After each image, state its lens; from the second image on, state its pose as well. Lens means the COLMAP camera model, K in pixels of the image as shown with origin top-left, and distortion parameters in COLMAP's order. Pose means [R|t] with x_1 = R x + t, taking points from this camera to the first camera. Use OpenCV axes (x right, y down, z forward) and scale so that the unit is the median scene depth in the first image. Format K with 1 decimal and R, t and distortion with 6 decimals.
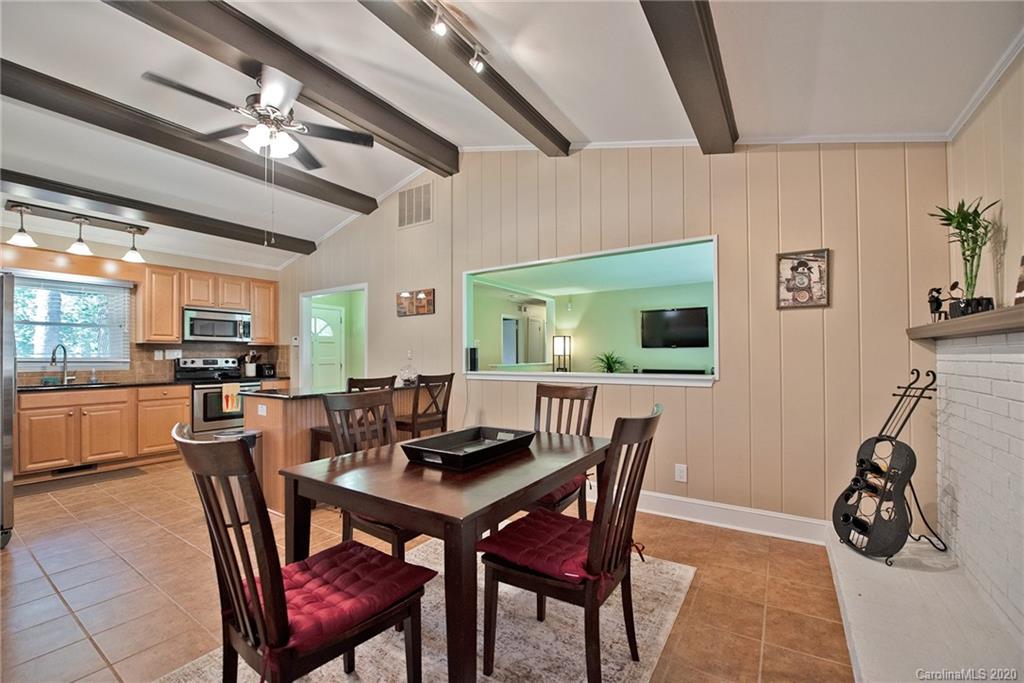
lens RADIAL K [[417.8, 0, 528.2], [0, 417.8, 353.4], [0, 0, 1]] dist [-0.008654, -0.001827]
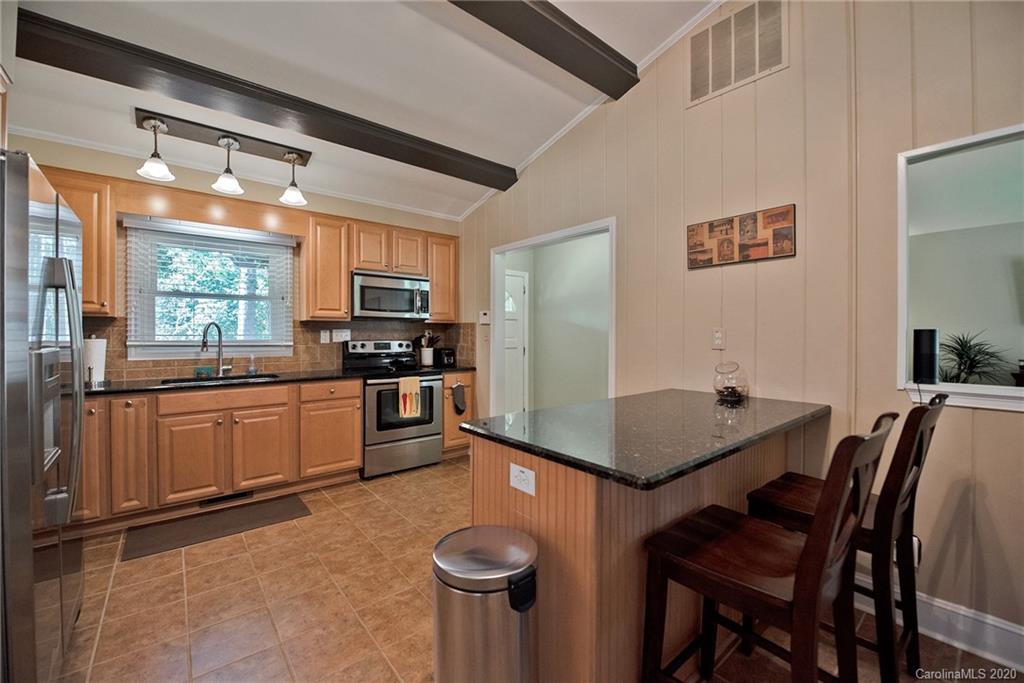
lens RADIAL K [[417.8, 0, 513.1], [0, 417.8, 338.0], [0, 0, 1]] dist [-0.008654, -0.001827]
pose [[0.951170, 0.008591, -0.308547, -0.343130], [-0.003400, 0.999844, 0.017357, -0.007974], [0.308648, -0.015461, 0.951051, 0.396539]]
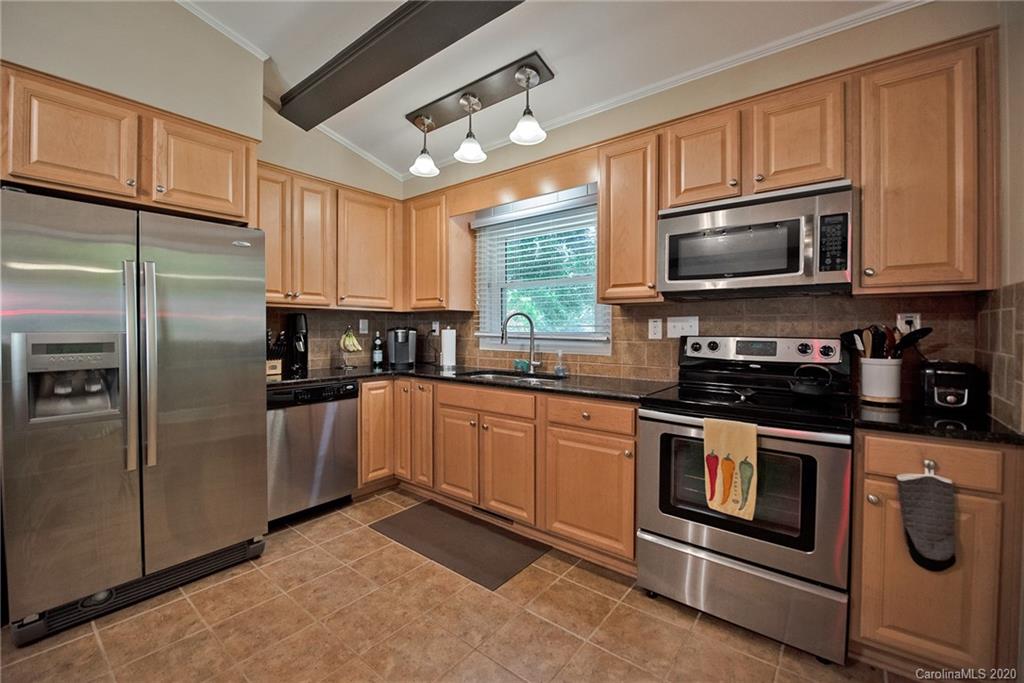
lens RADIAL K [[417.8, 0, 507.8], [0, 417.8, 332.3], [0, 0, 1]] dist [-0.008654, -0.001827]
pose [[-0.126165, 0.012418, -0.991932, -0.405045], [0.003579, 0.999921, 0.012063, 0.002109], [0.992003, -0.002028, -0.126199, 0.925178]]
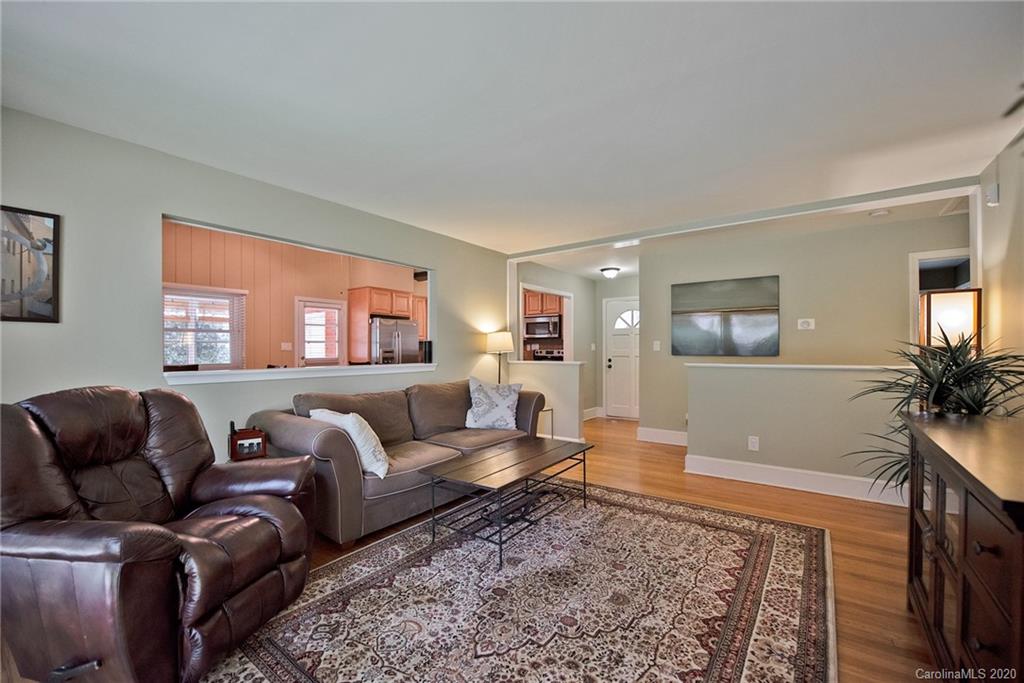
lens RADIAL K [[417.8, 0, 514.3], [0, 417.8, 350.9], [0, 0, 1]] dist [-0.008654, -0.001827]
pose [[-0.069133, 0.011316, -0.997543, 0.740266], [0.006783, 0.999918, 0.010873, 0.000142], [0.997584, -0.006014, -0.069204, 1.096373]]
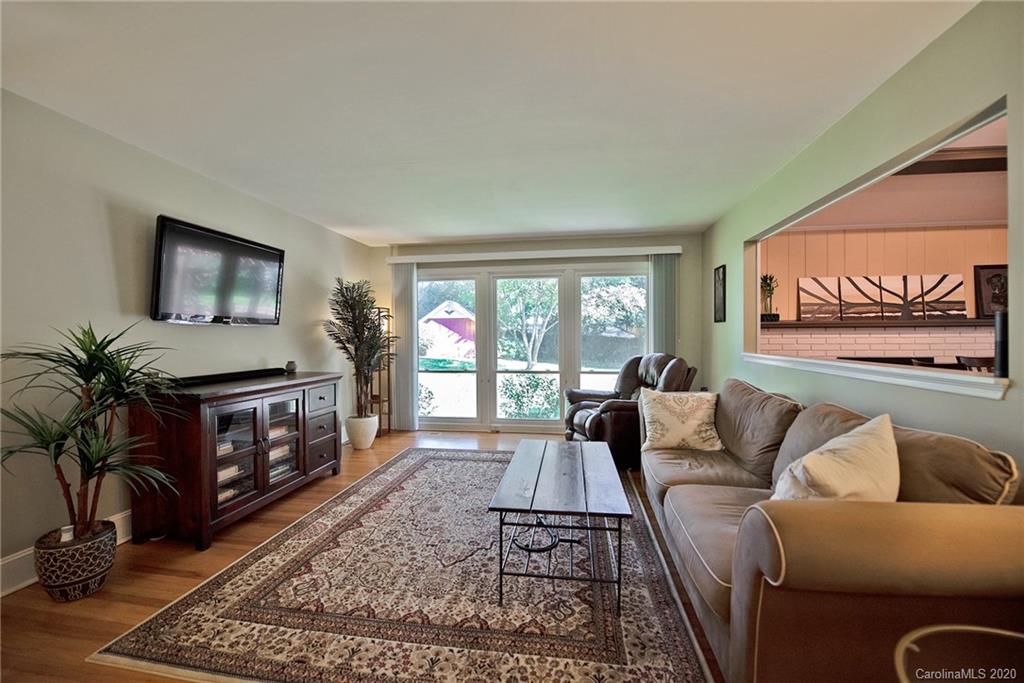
lens RADIAL K [[417.8, 0, 505.0], [0, 417.8, 340.1], [0, 0, 1]] dist [-0.008654, -0.001827]
pose [[-0.378149, 0.002532, 0.925741, -0.265187], [0.006341, 0.999980, -0.000145, 0.006612], [-0.925723, 0.005815, -0.378157, 1.300085]]
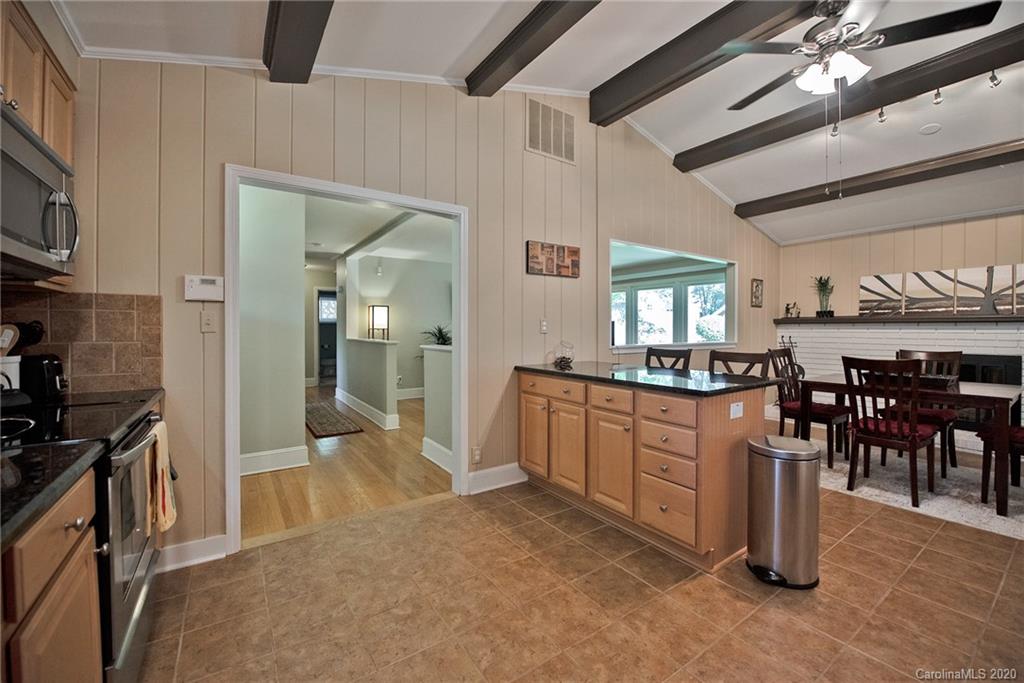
lens RADIAL K [[417.8, 0, 517.4], [0, 417.8, 328.1], [0, 0, 1]] dist [-0.008654, -0.001827]
pose [[0.391517, 0.007273, 0.920142, -0.920663], [-0.006772, 0.999964, -0.005023, 0.007449], [-0.920146, -0.004265, 0.391552, 0.702848]]
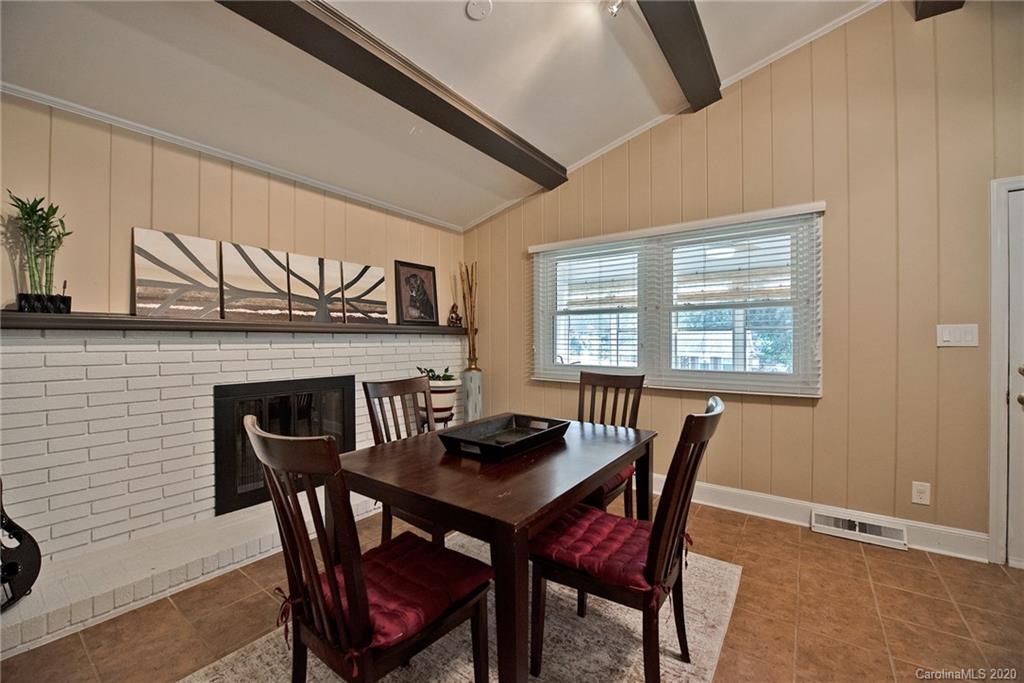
lens RADIAL K [[417.8, 0, 525.8], [0, 417.8, 342.9], [0, 0, 1]] dist [-0.008654, -0.001827]
pose [[-0.998291, 0.007703, 0.057935, -0.100164], [0.007968, 0.999959, 0.004343, -0.001527], [-0.057899, 0.004797, -0.998311, 0.752003]]
